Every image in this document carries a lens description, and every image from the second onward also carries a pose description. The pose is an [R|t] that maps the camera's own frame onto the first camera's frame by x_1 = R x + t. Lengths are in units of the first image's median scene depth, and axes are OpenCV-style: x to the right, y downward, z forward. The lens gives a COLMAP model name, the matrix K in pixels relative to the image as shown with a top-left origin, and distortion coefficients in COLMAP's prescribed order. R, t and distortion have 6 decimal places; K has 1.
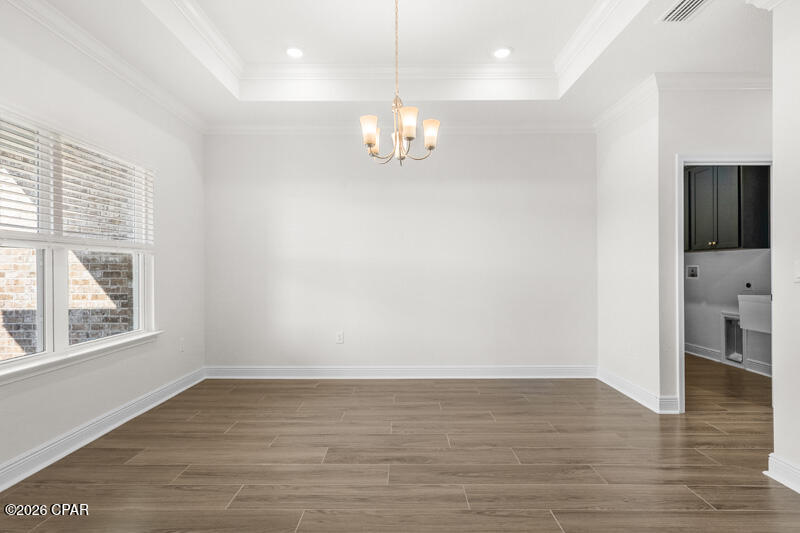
lens RADIAL K [[406.1, 0, 401.3], [0, 406.1, 267.6], [0, 0, 1]] dist [0.003188, 0.000090]
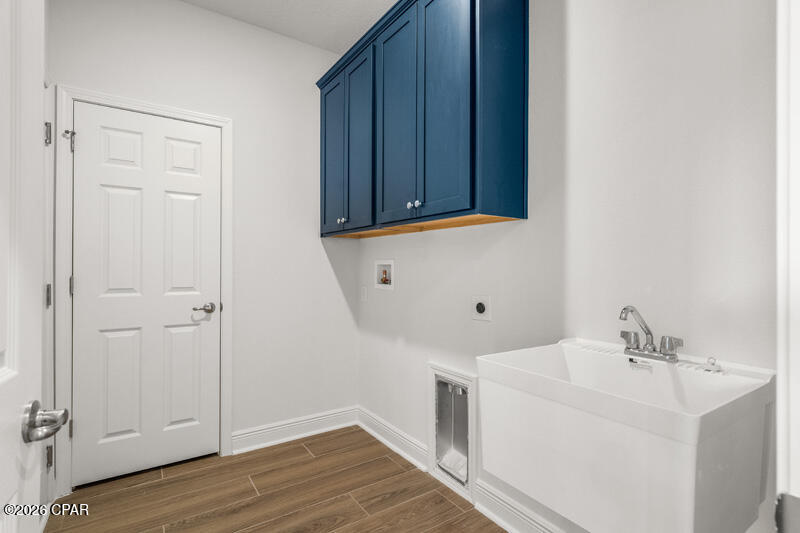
lens RADIAL K [[395.1, 0, 402.3], [0, 395.1, 265.1], [0, 0, 1]] dist [0.005296, 0.000050]
pose [[0.822949, 0.008166, 0.568056, 0.519063], [-0.010658, 0.999943, 0.001066, -0.001487], [-0.568015, -0.006931, 0.822989, 0.666764]]
